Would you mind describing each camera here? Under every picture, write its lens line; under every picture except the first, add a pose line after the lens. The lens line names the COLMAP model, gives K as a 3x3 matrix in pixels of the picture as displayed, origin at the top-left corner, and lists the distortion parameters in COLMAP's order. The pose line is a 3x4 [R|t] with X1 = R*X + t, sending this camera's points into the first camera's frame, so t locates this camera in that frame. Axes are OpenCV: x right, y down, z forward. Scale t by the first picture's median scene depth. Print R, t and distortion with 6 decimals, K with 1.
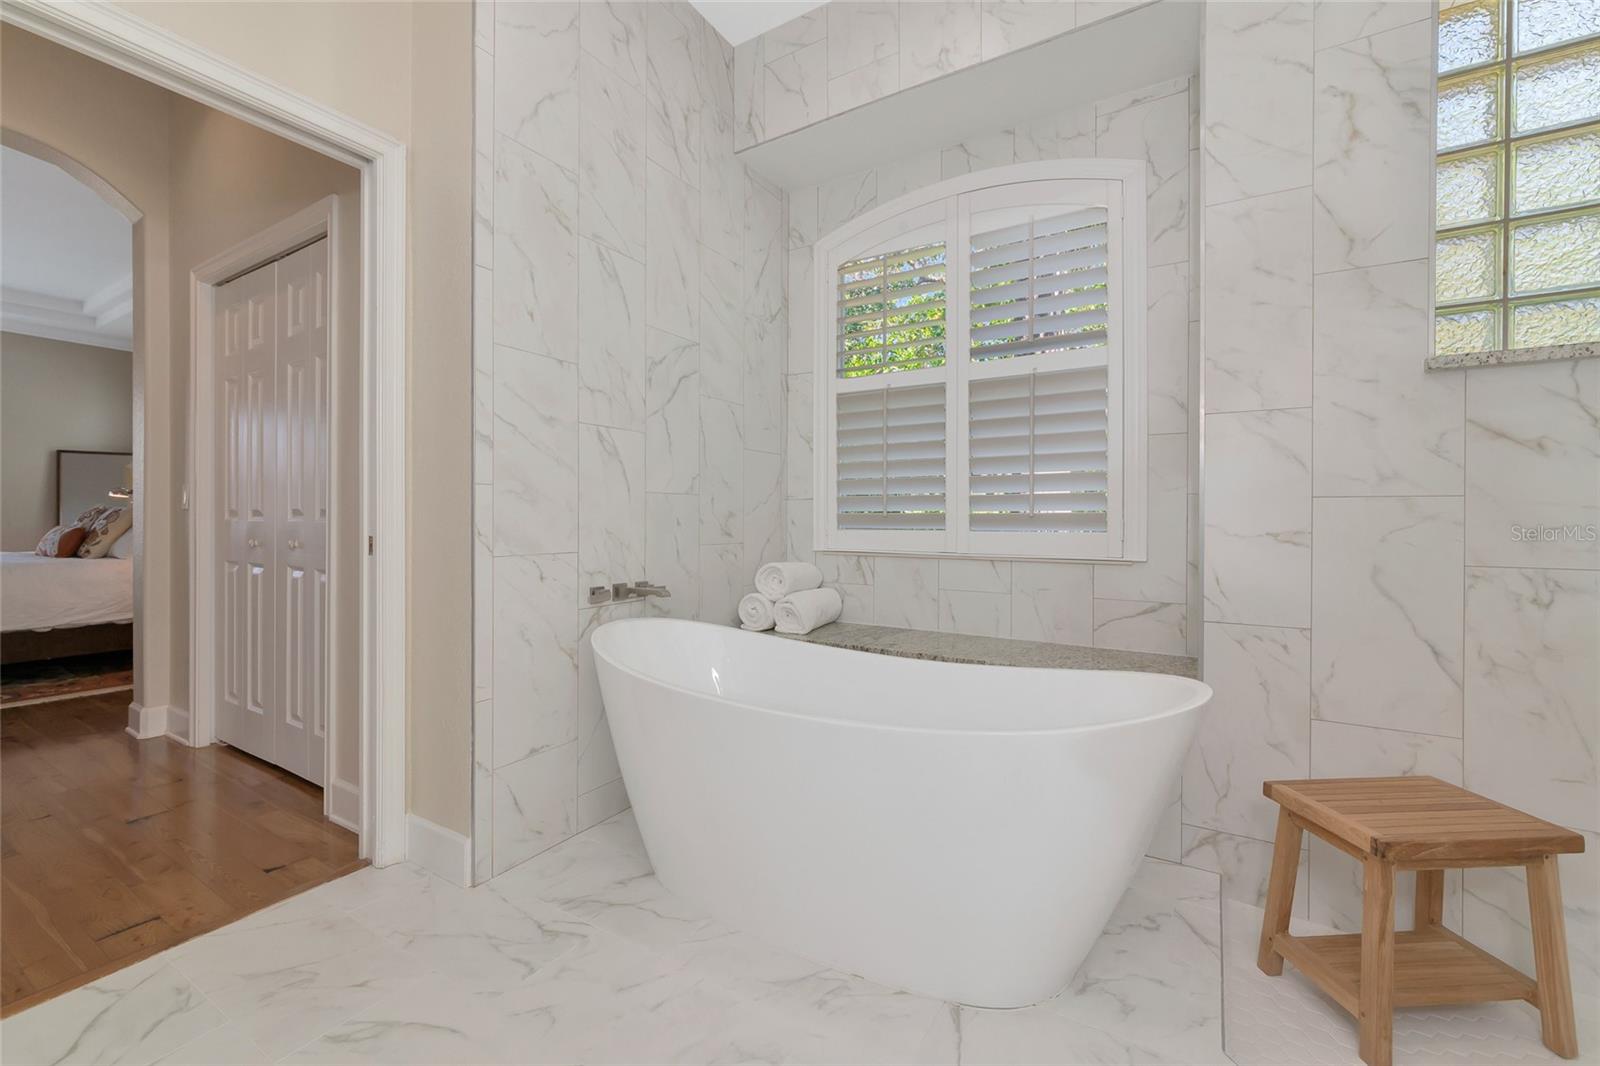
lens RADIAL K [[654.4, 0, 798.1], [0, 654.4, 521.4], [0, 0, 1]] dist [-0.000962, -0.000141]
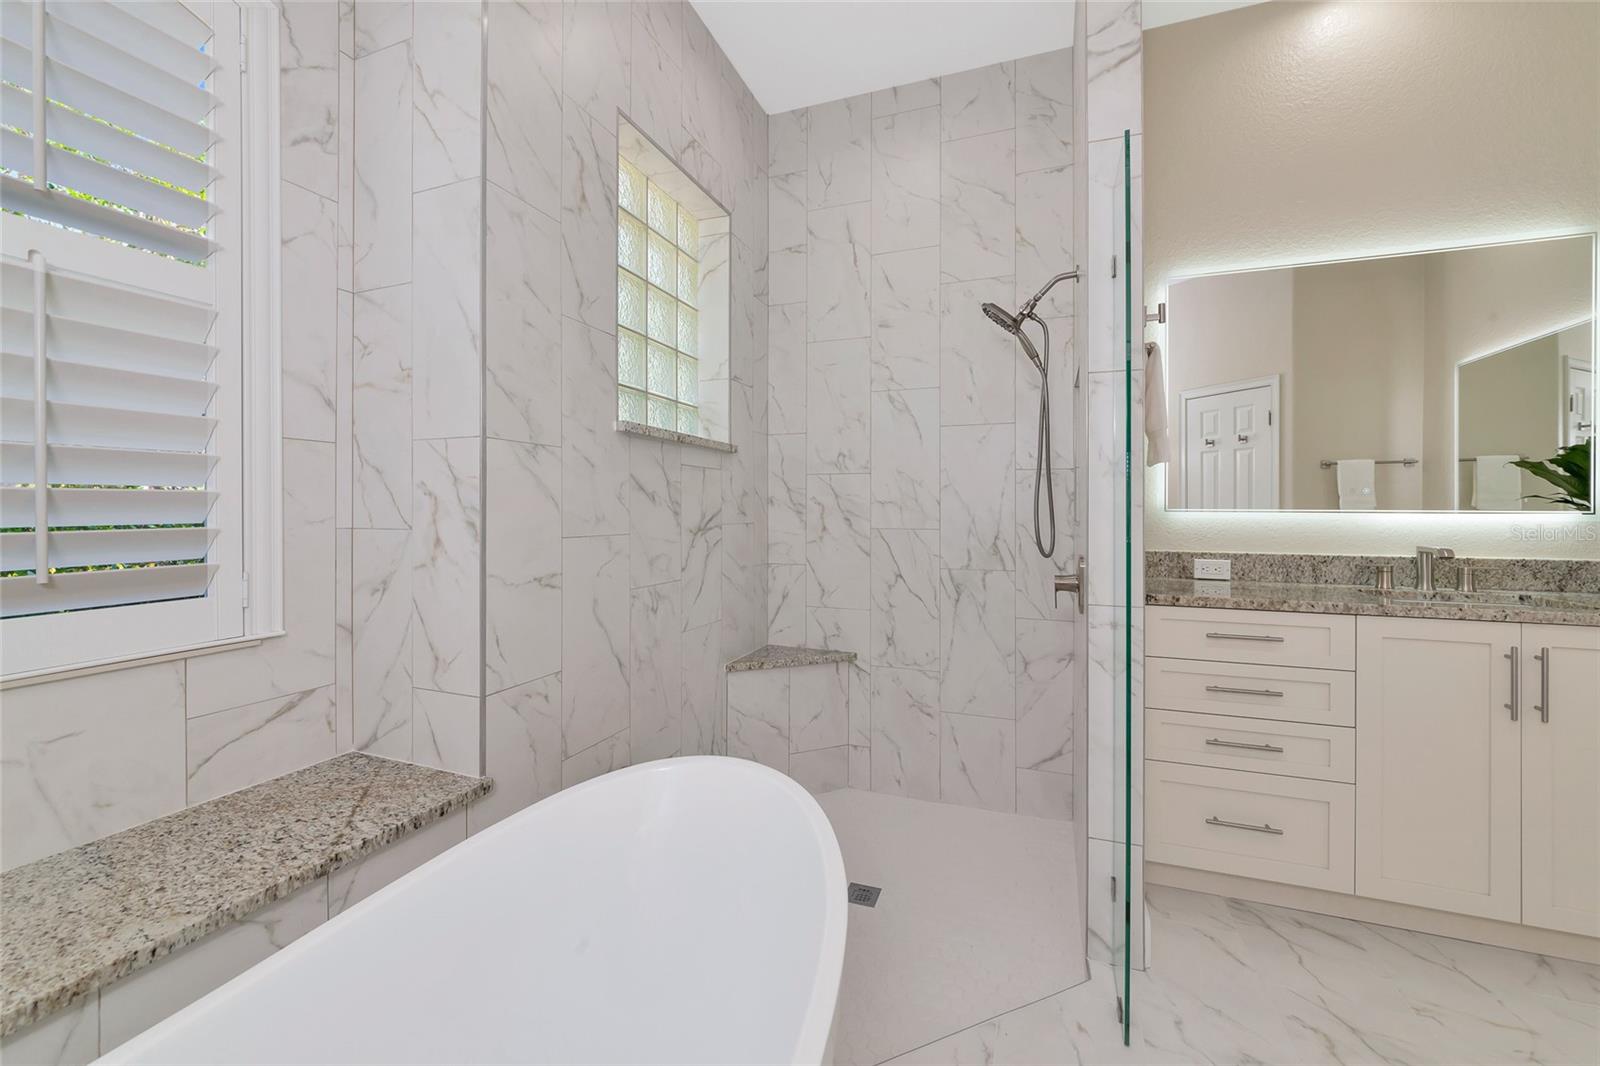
lens RADIAL K [[636.1, 0, 790.7], [0, 636.1, 510.8], [0, 0, 1]] dist [-0.002276, -0.000534]
pose [[-0.170368, -0.005845, 0.985363, -0.163412], [0.004965, 0.999965, 0.006790, -0.060589], [-0.985368, 0.006049, -0.170333, 0.596751]]
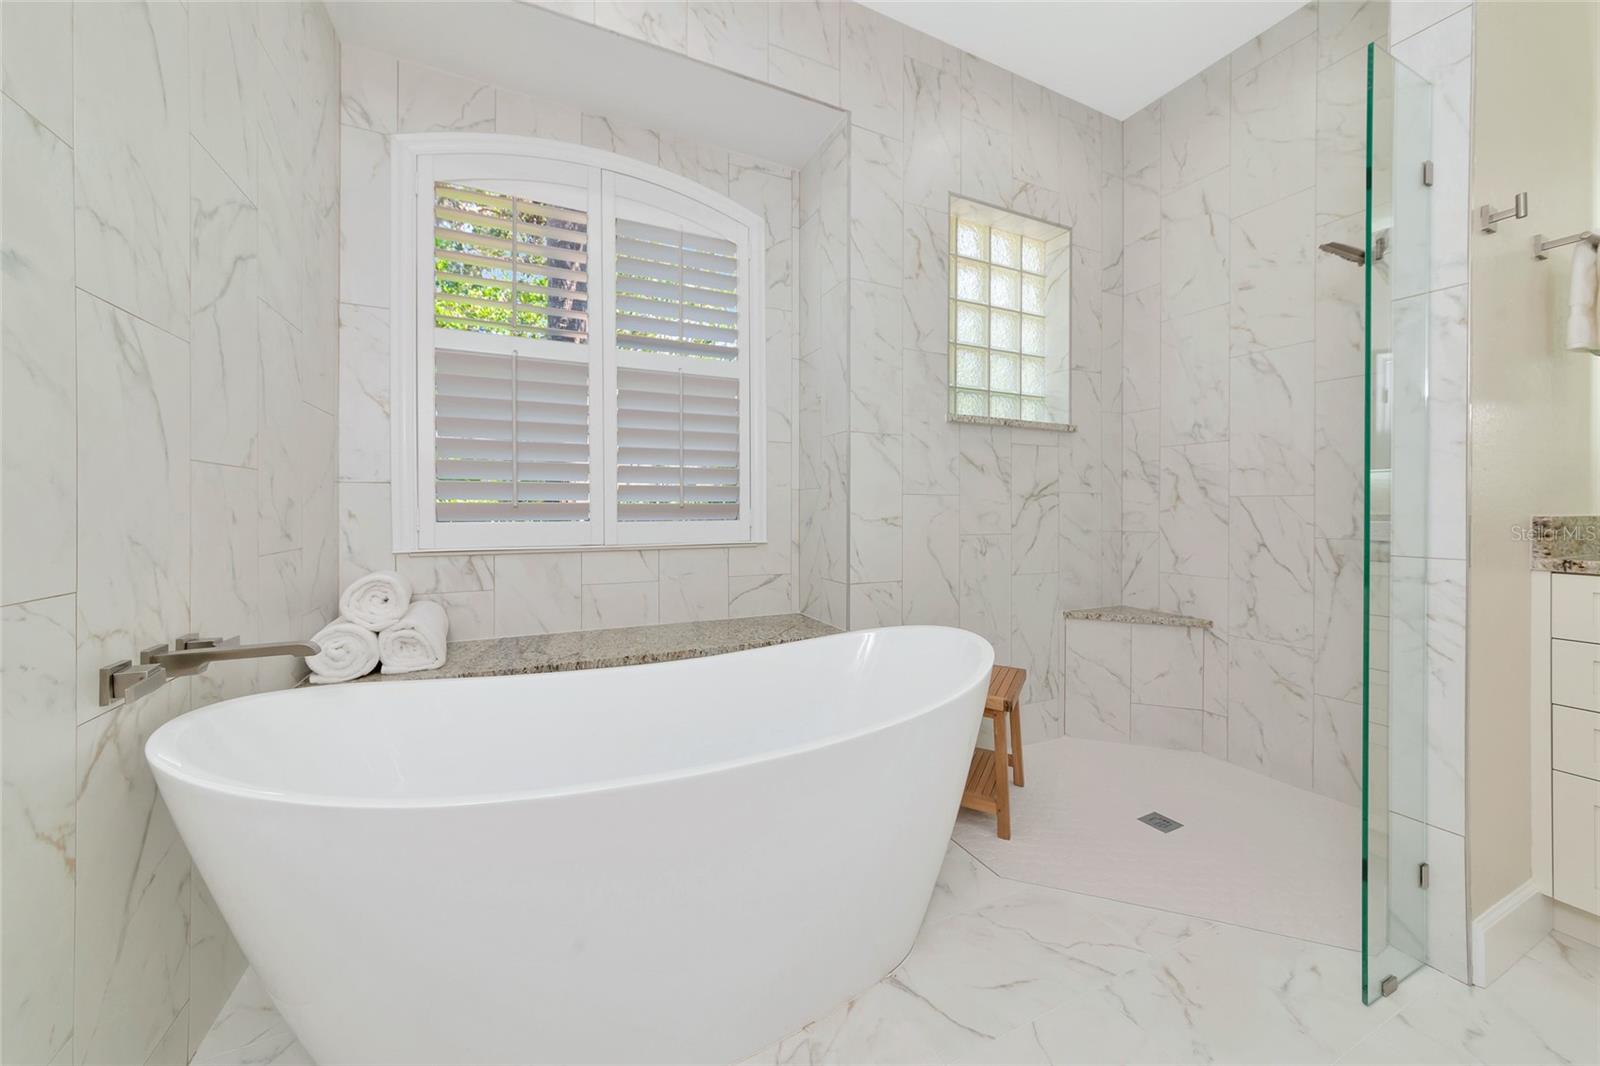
lens RADIAL K [[565.7, 0, 795.4], [0, 565.7, 512.0], [0, 0, 1]] dist [0.000216, 0.000154]
pose [[0.553535, -0.008932, 0.832778, -0.326525], [0.005641, 0.999960, 0.006975, -0.004659], [-0.832807, 0.000837, 0.553563, 0.347260]]
